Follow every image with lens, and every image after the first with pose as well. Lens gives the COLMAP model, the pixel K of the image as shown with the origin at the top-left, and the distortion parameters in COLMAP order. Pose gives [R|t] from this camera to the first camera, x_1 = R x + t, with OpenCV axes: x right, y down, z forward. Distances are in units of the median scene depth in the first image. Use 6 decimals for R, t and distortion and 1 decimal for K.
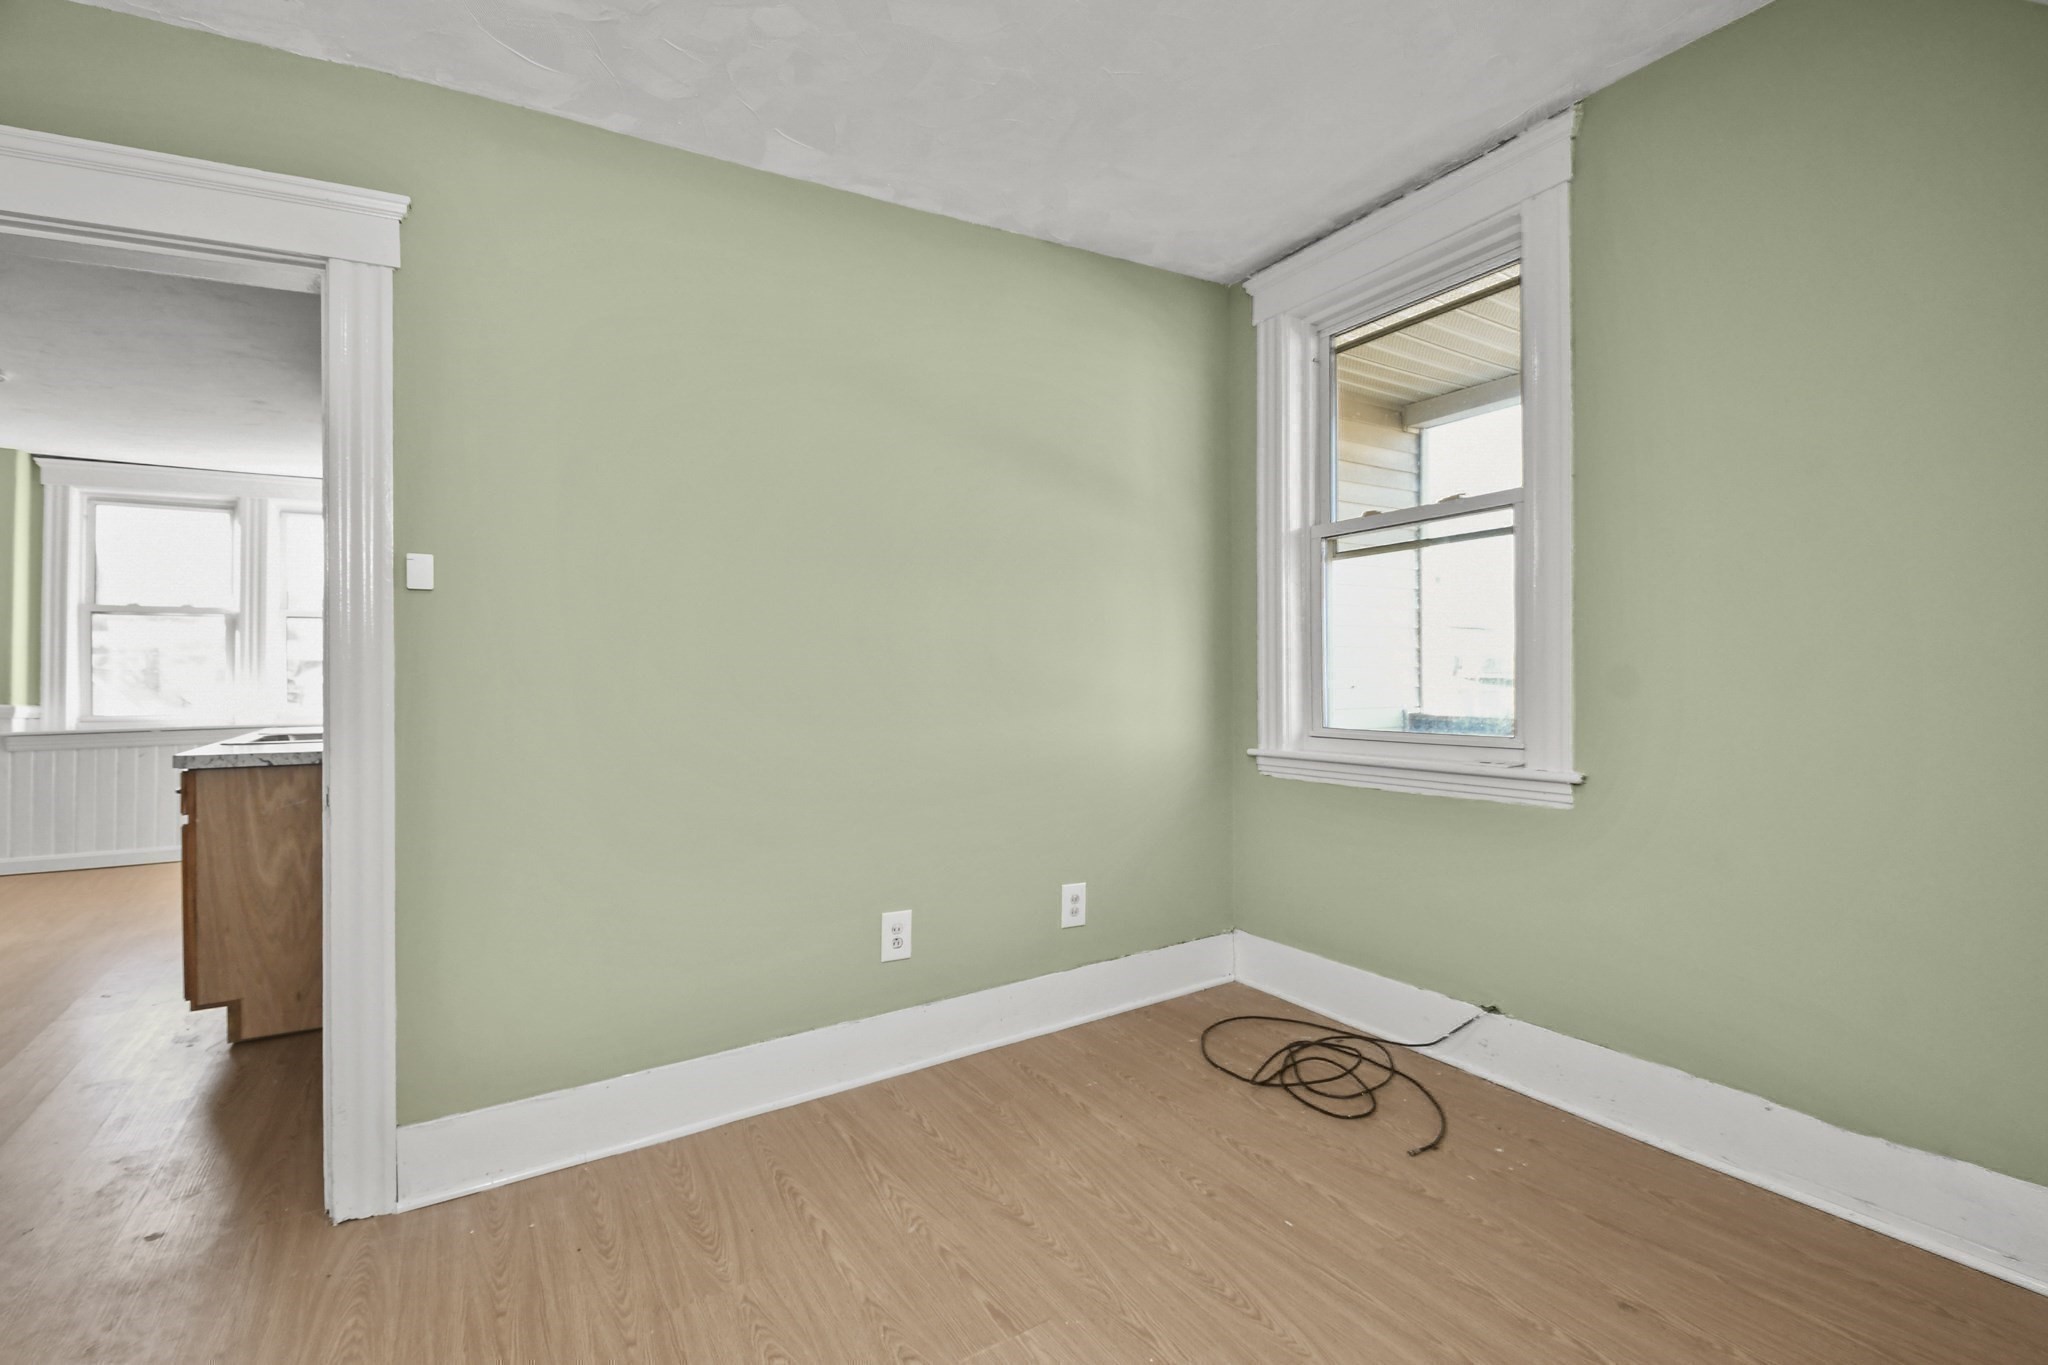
lens RADIAL K [[901.8, 0, 971.1], [0, 901.8, 664.8], [0, 0, 1]] dist [0.012810, -0.008161]
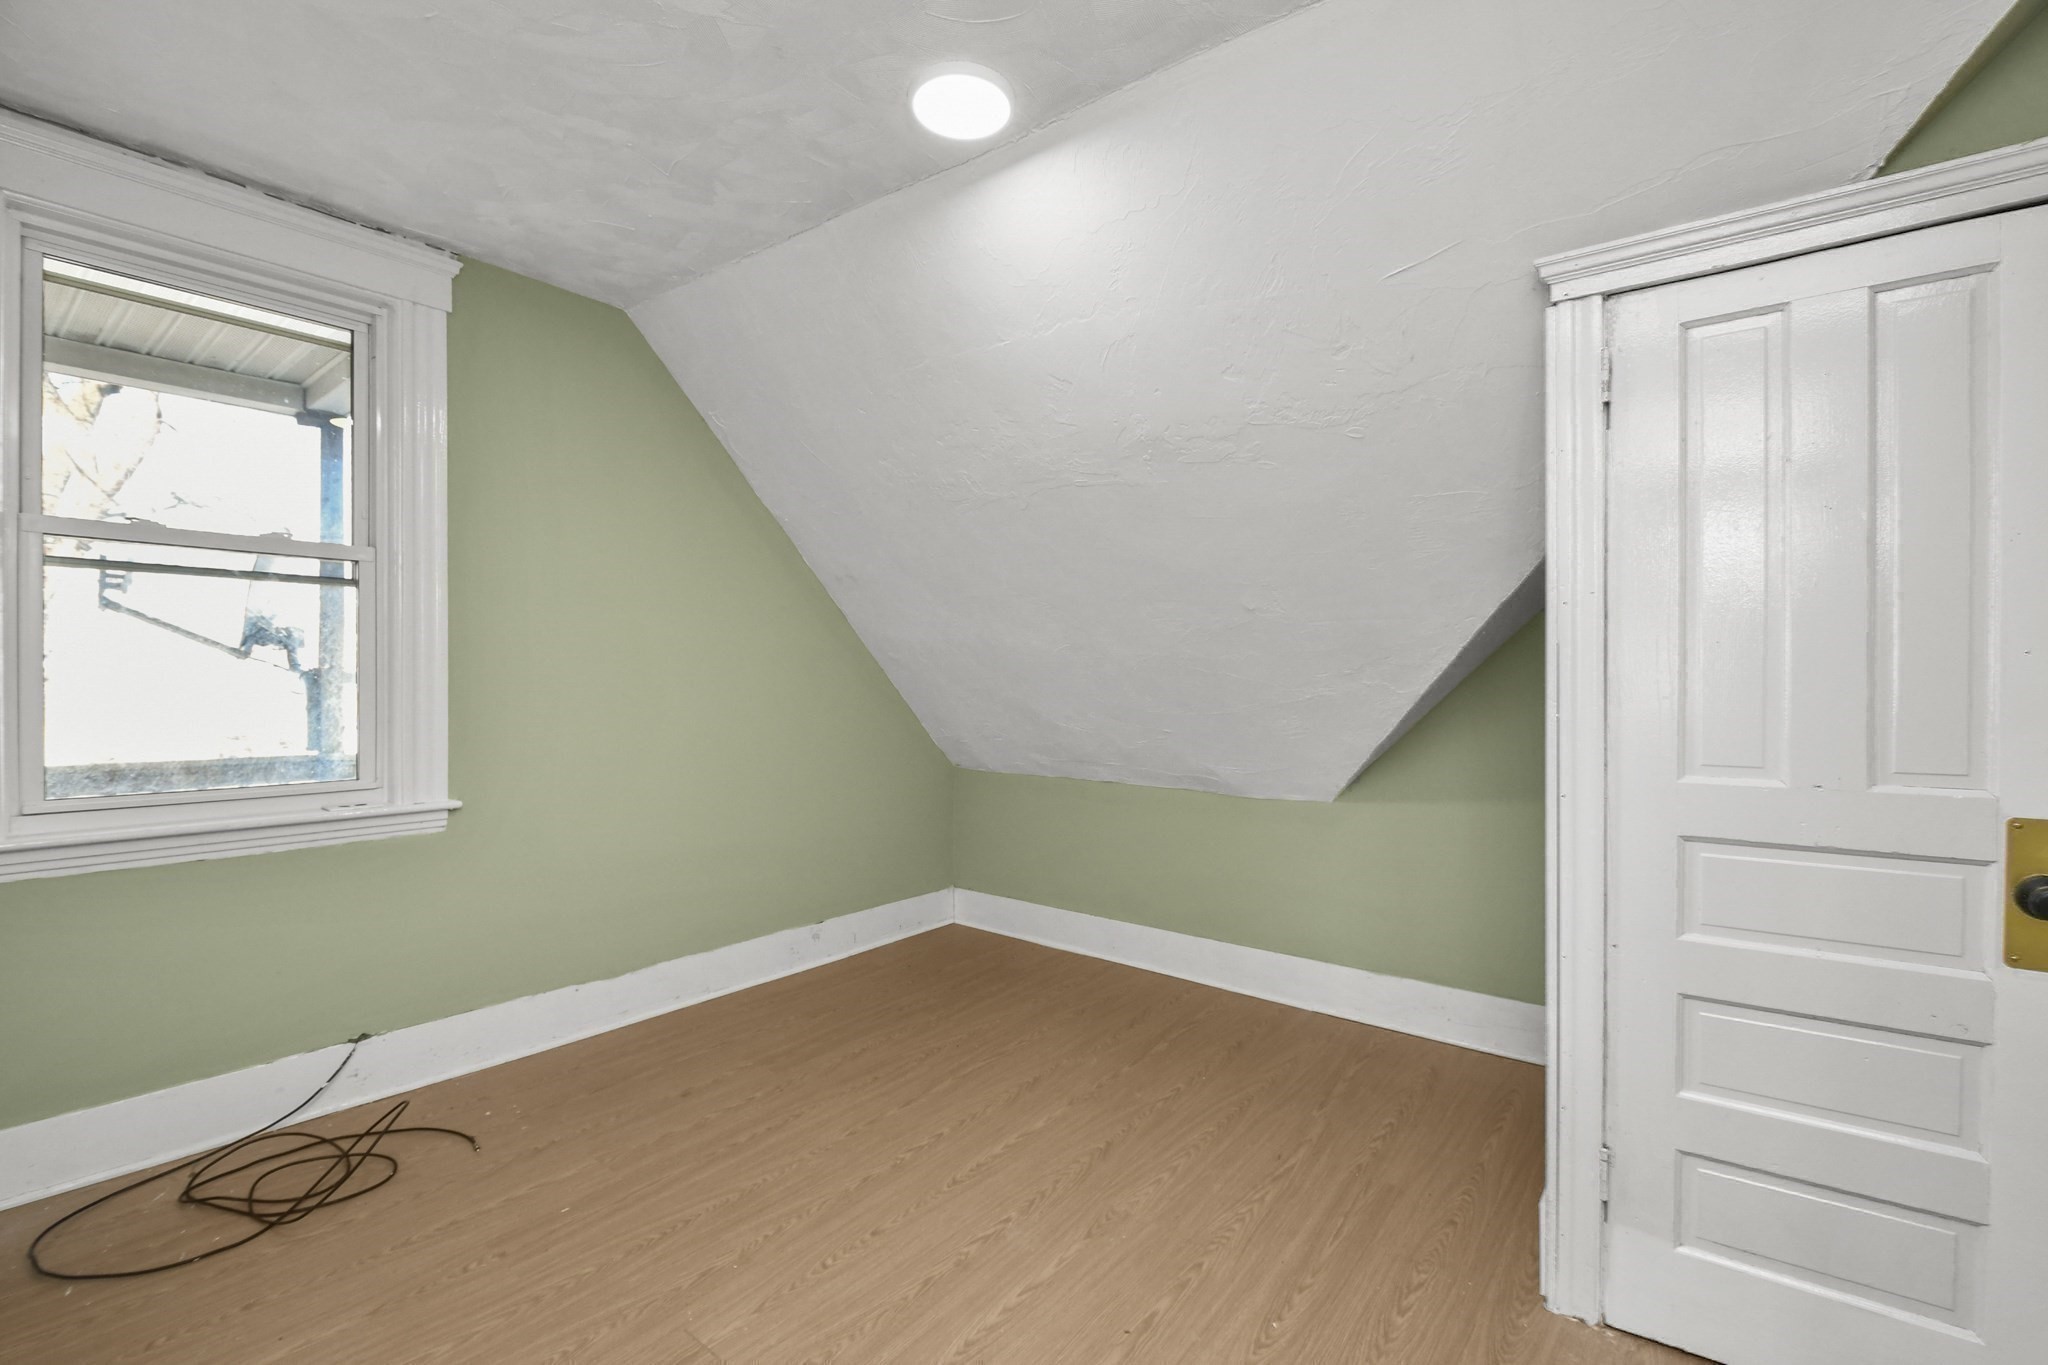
lens RADIAL K [[901.8, 0, 1031.6], [0, 901.8, 688.7], [0, 0, 1]] dist [0.012810, -0.008161]
pose [[-0.378845, 0.004945, 0.925447, -0.761217], [-0.012459, 0.999868, -0.010443, -0.028983], [-0.925376, -0.015486, -0.378734, 0.733780]]
